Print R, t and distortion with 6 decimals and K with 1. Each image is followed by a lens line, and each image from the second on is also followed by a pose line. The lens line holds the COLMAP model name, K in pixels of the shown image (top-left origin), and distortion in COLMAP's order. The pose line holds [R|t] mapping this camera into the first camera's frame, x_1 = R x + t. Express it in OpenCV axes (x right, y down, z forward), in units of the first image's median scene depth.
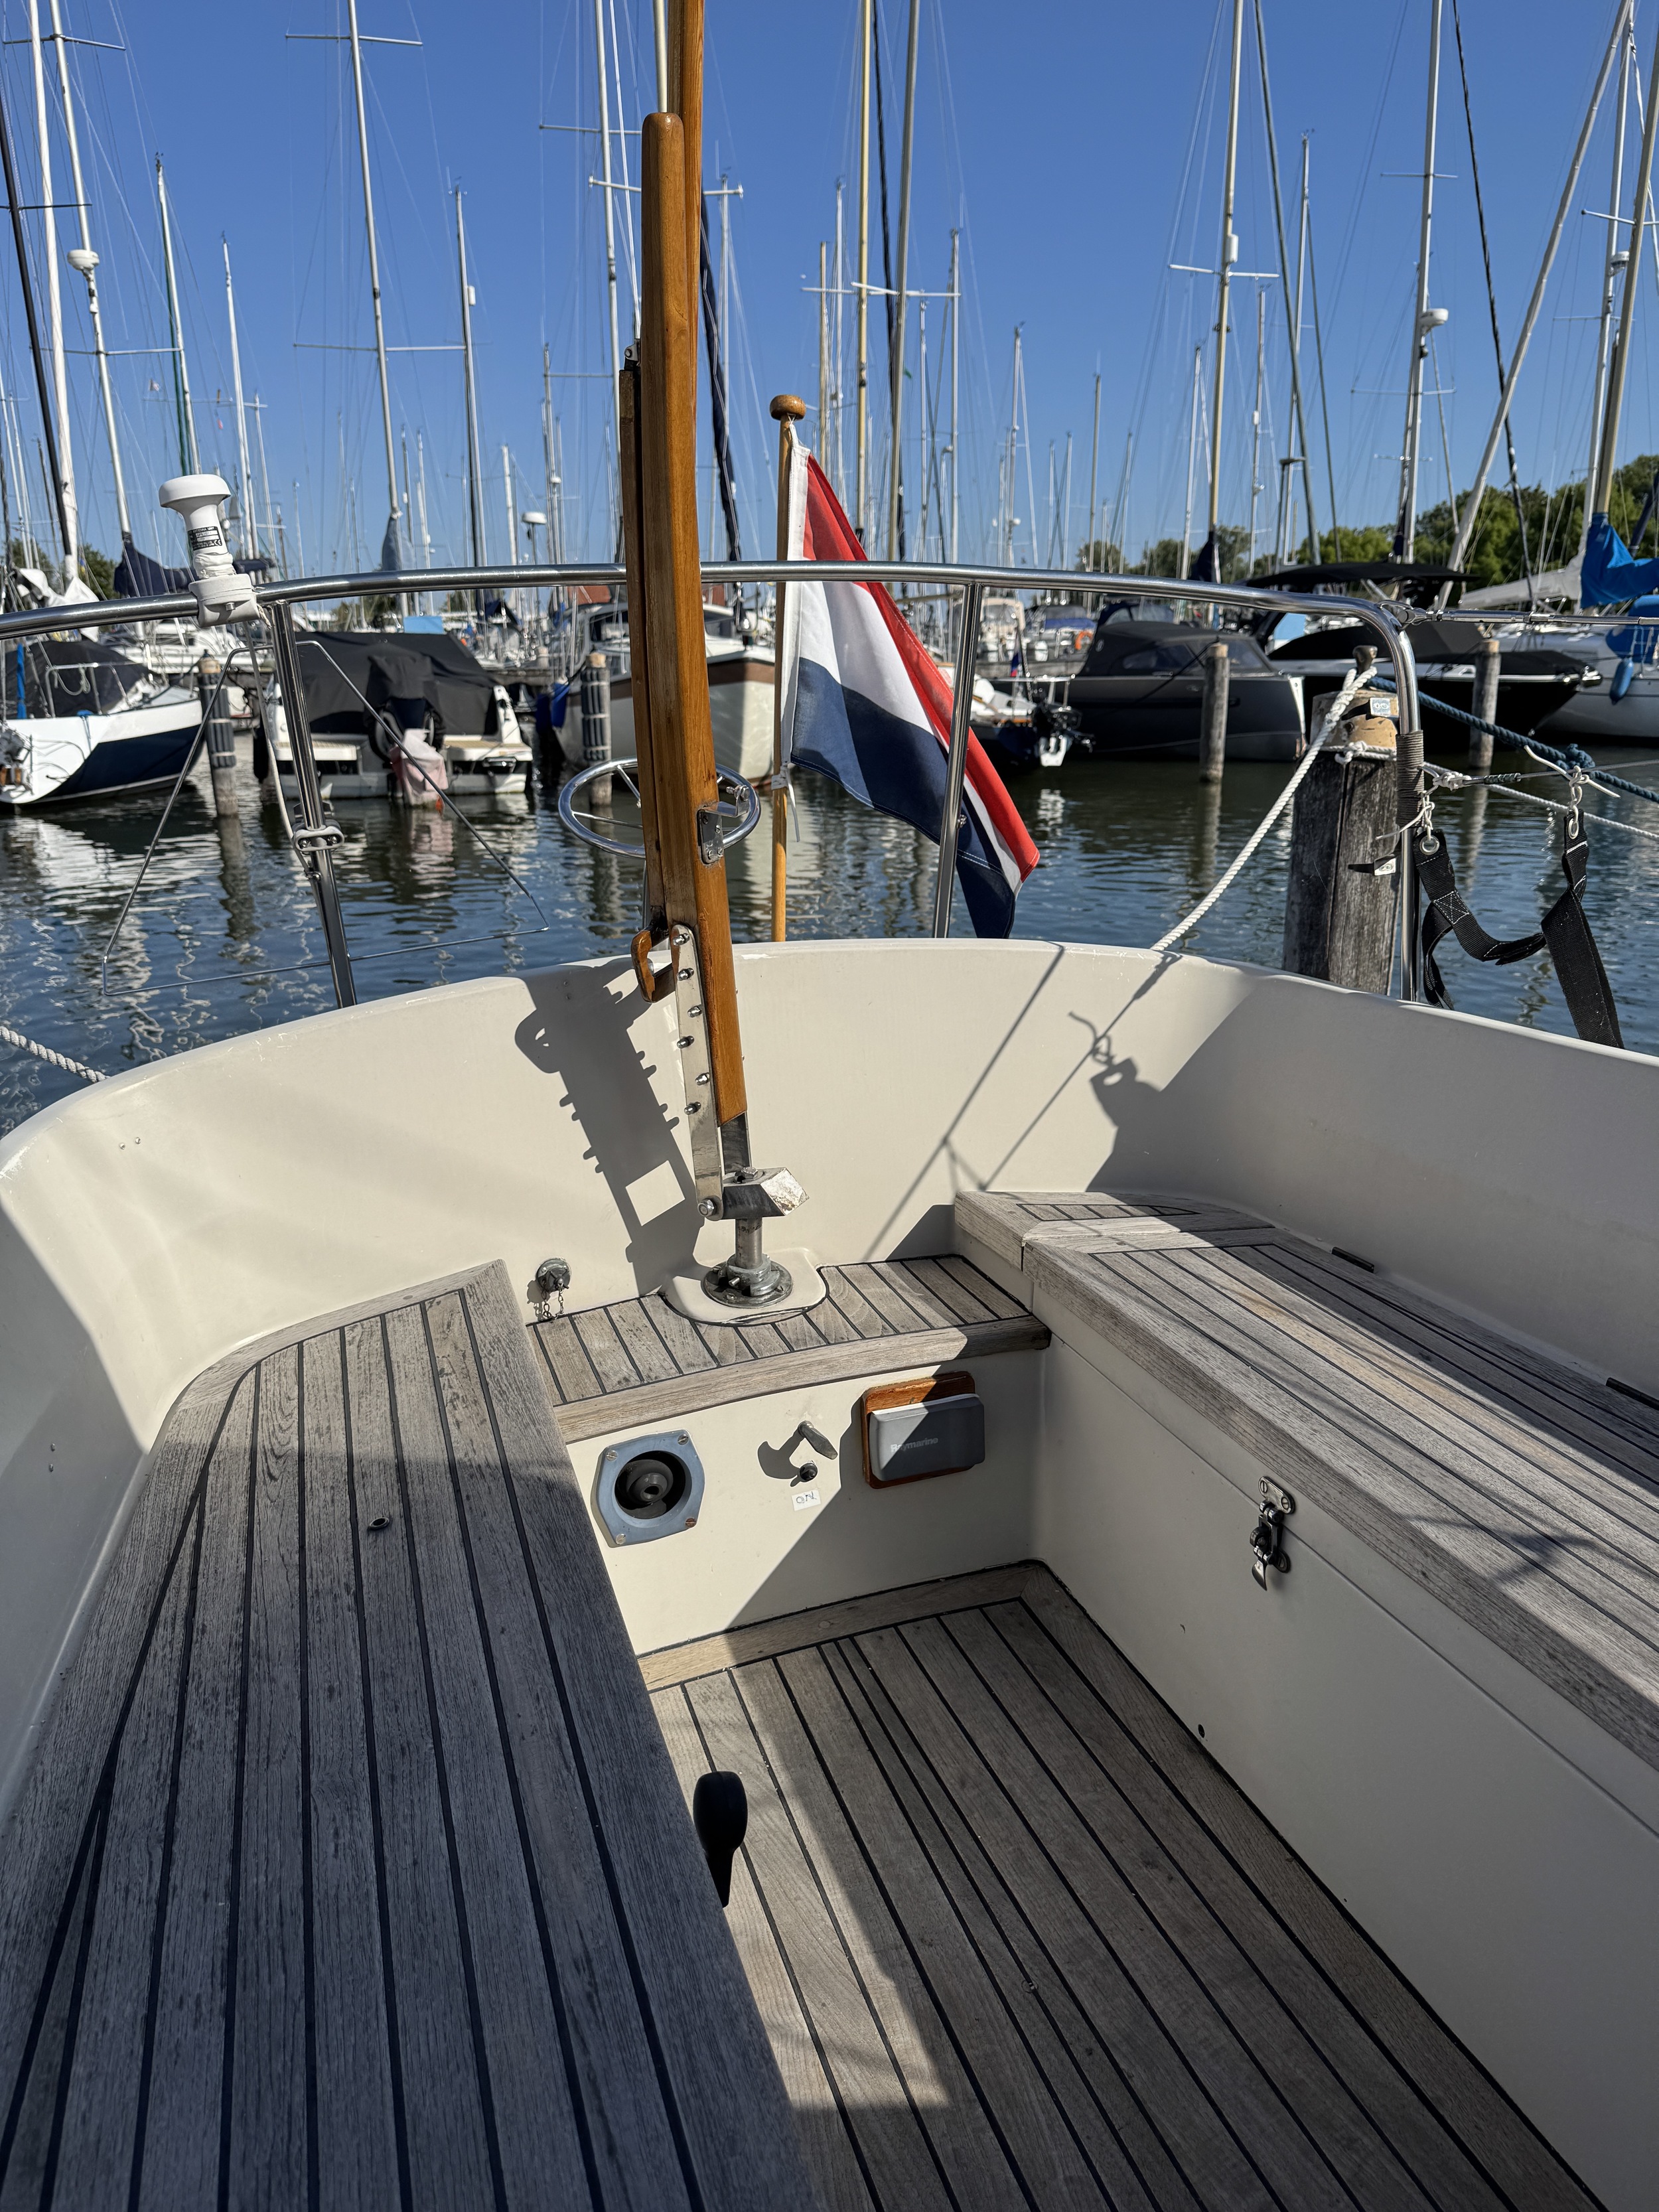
lens RADIAL K [[1561.9, 0, 830.9], [0, 1561.9, 1032.5], [0, 0, 1]] dist [0.045700, -0.069491]
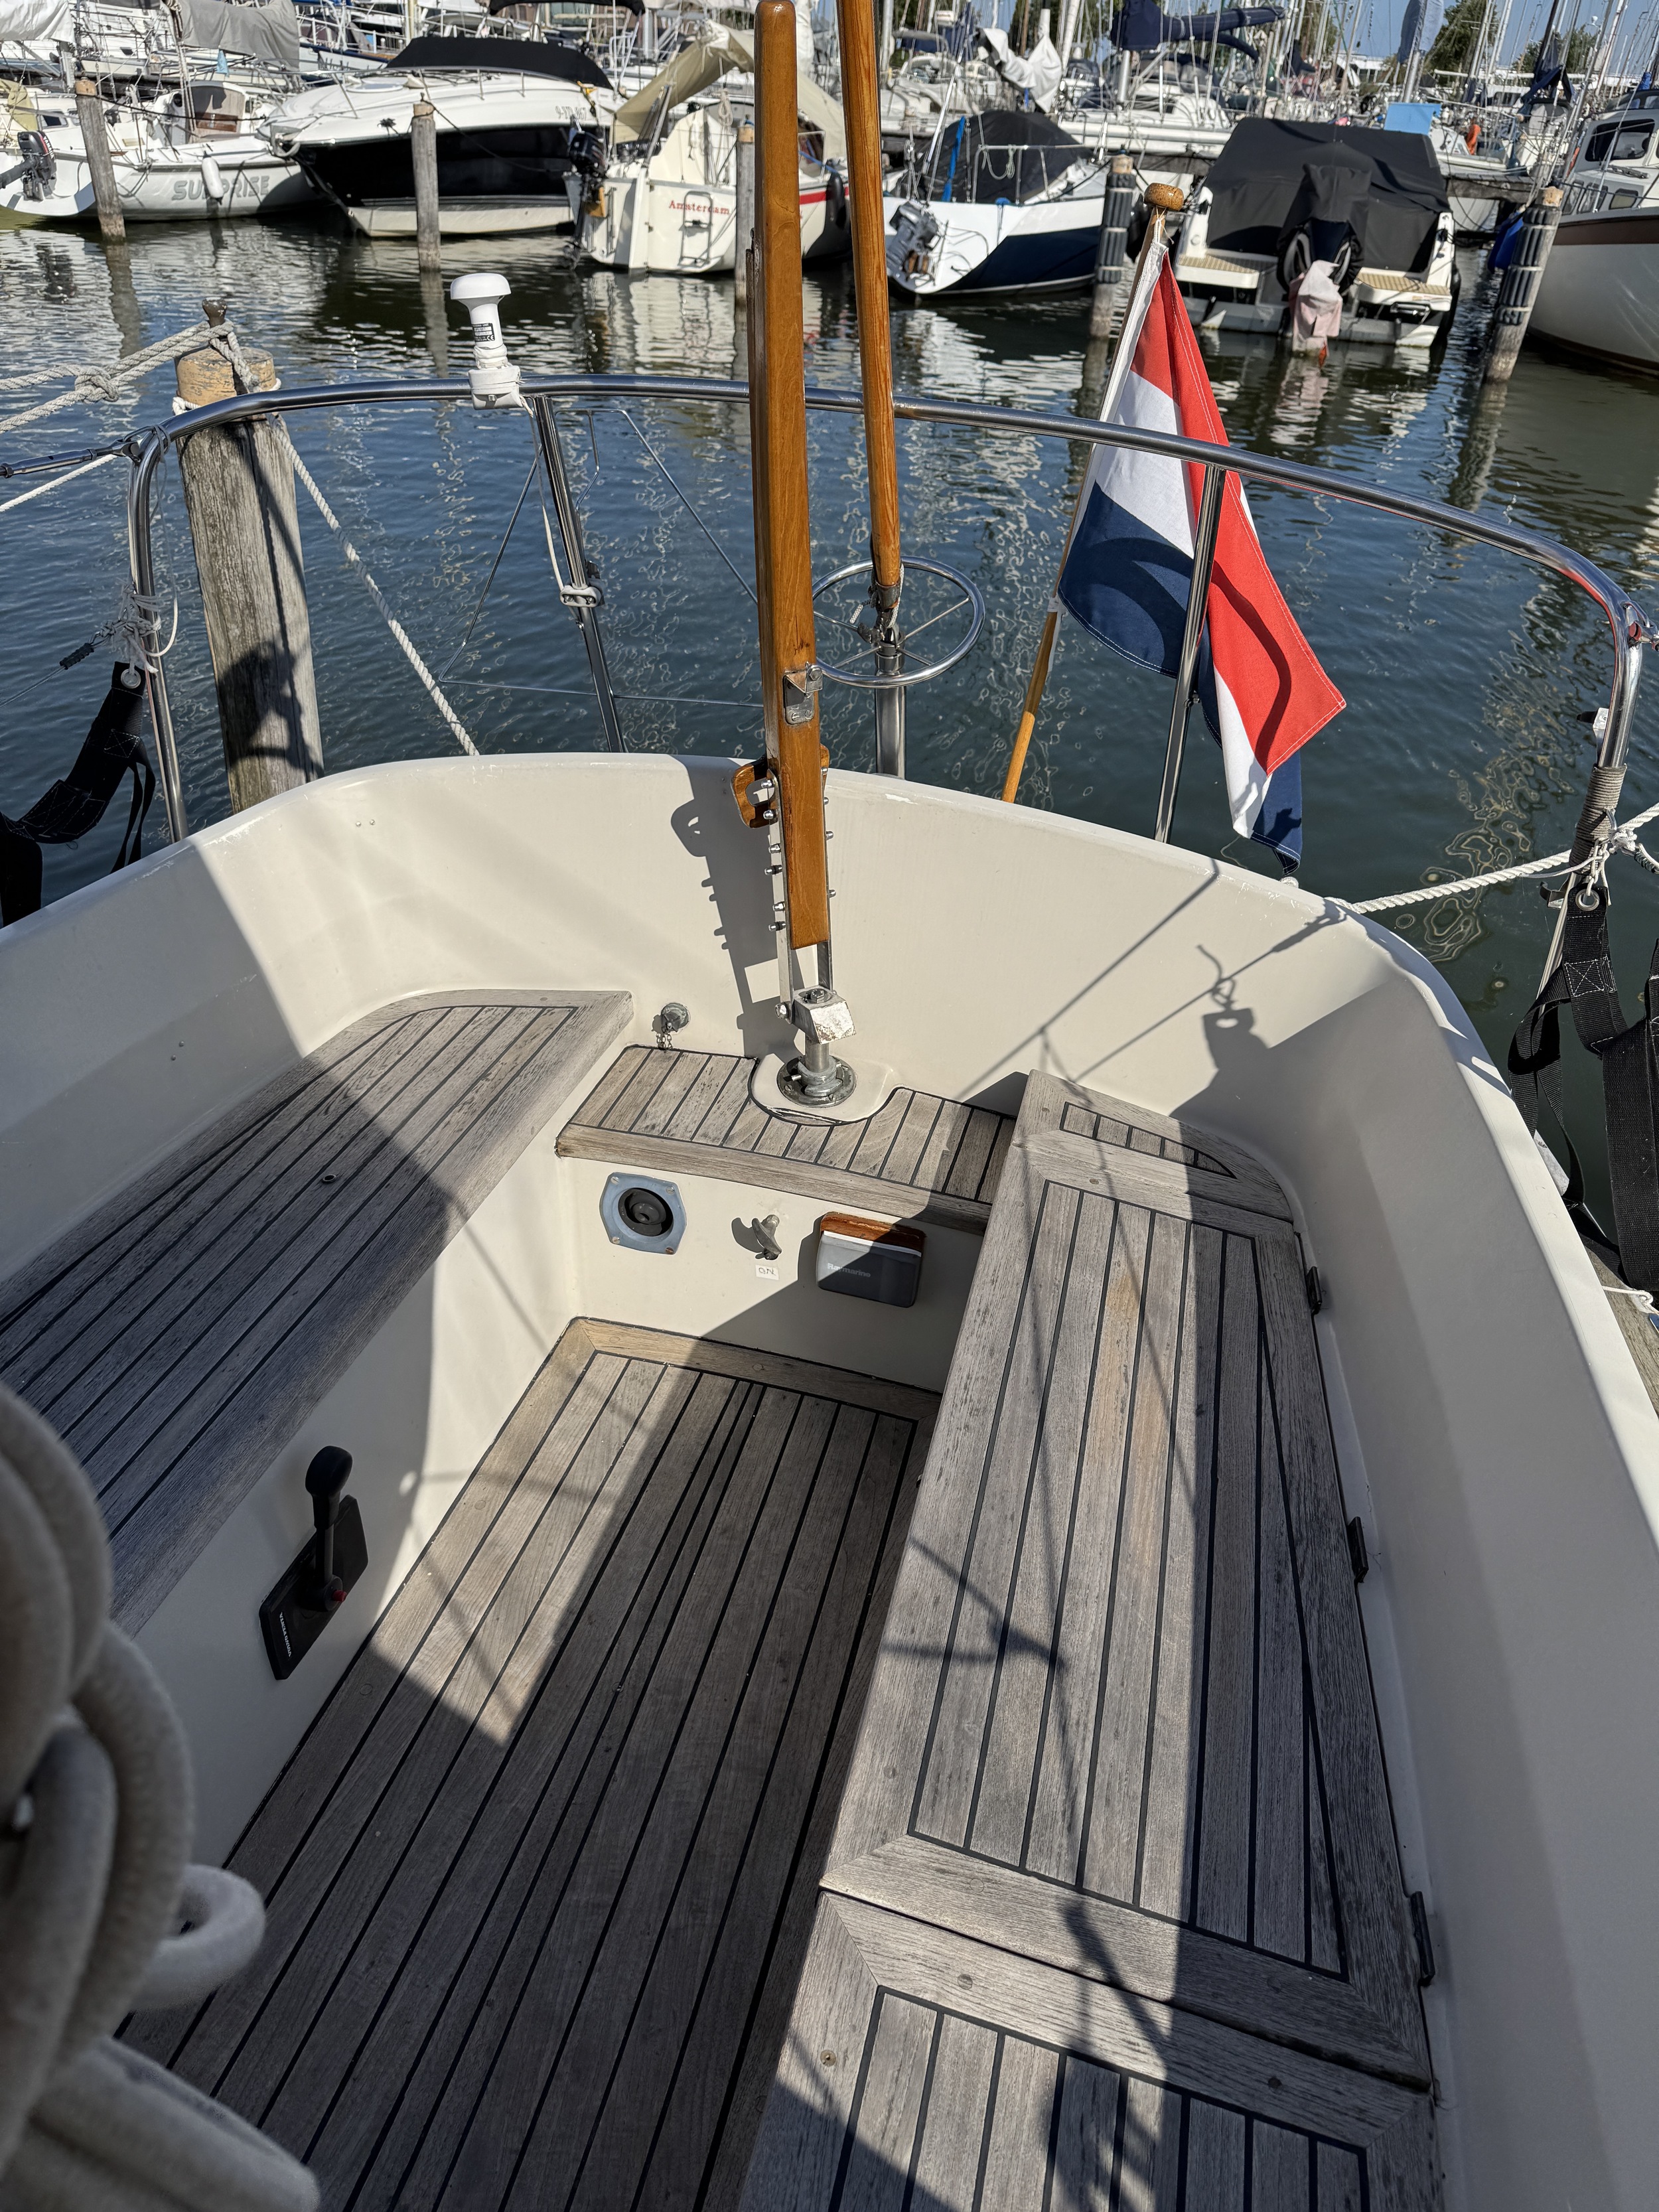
lens RADIAL K [[1562.8, 0, 799.1], [0, 1562.8, 1021.1], [0, 0, 1]] dist [0.007081, 0.121145]
pose [[0.817839, 0.360196, -0.448774, 0.400519], [-0.219123, 0.916049, 0.335916, -0.240802], [0.532095, -0.176388, 0.828108, 0.050379]]
